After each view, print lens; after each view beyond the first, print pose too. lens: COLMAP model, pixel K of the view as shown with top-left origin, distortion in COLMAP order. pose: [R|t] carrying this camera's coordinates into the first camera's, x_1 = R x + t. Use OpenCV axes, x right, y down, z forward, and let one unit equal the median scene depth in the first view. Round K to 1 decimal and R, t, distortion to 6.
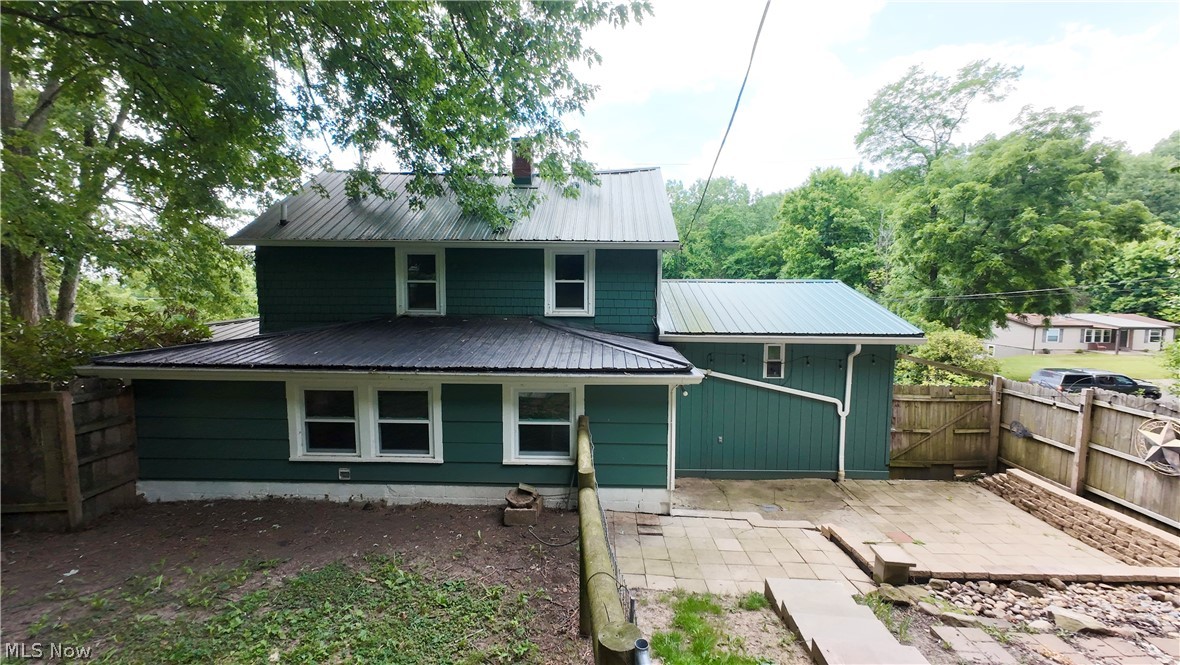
lens RADIAL K [[475.9, 0, 590.0], [0, 475.9, 332.5], [0, 0, 1]] dist [-0.002700, 0.000508]
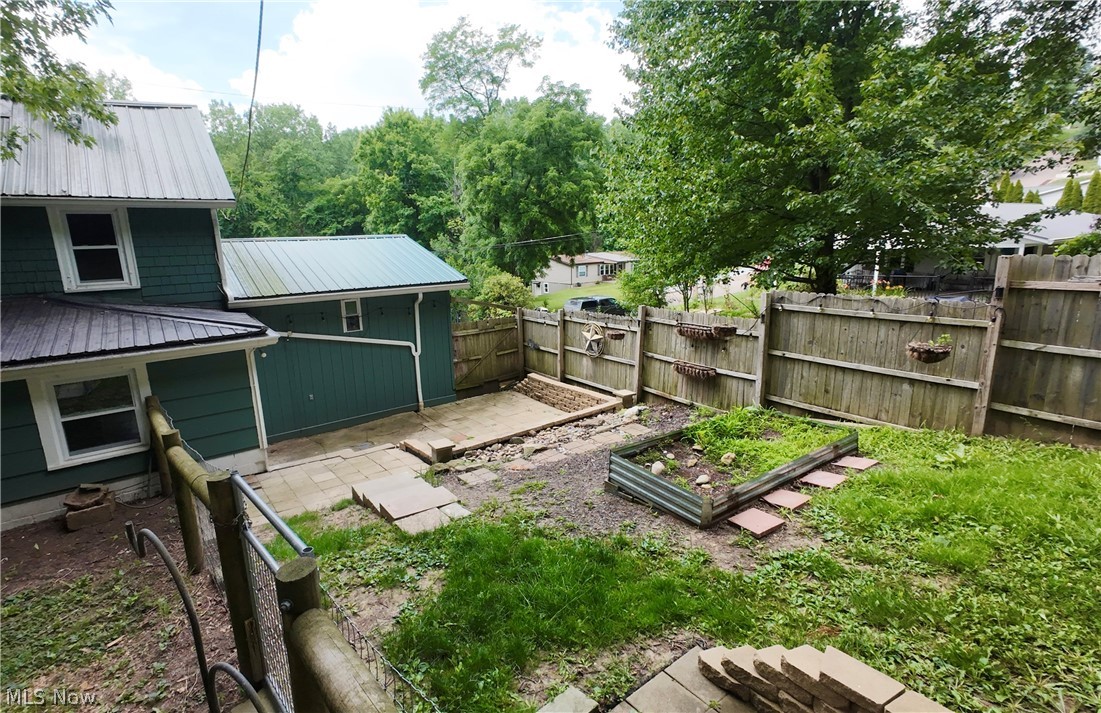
lens RADIAL K [[579.3, 0, 546.7], [0, 579.3, 362.0], [0, 0, 1]] dist [-0.002488, 0.000527]
pose [[0.800382, -0.159005, 0.578019, -0.027576], [0.086127, 0.984681, 0.151613, 0.002773], [-0.593272, -0.071565, 0.801815, -0.269576]]
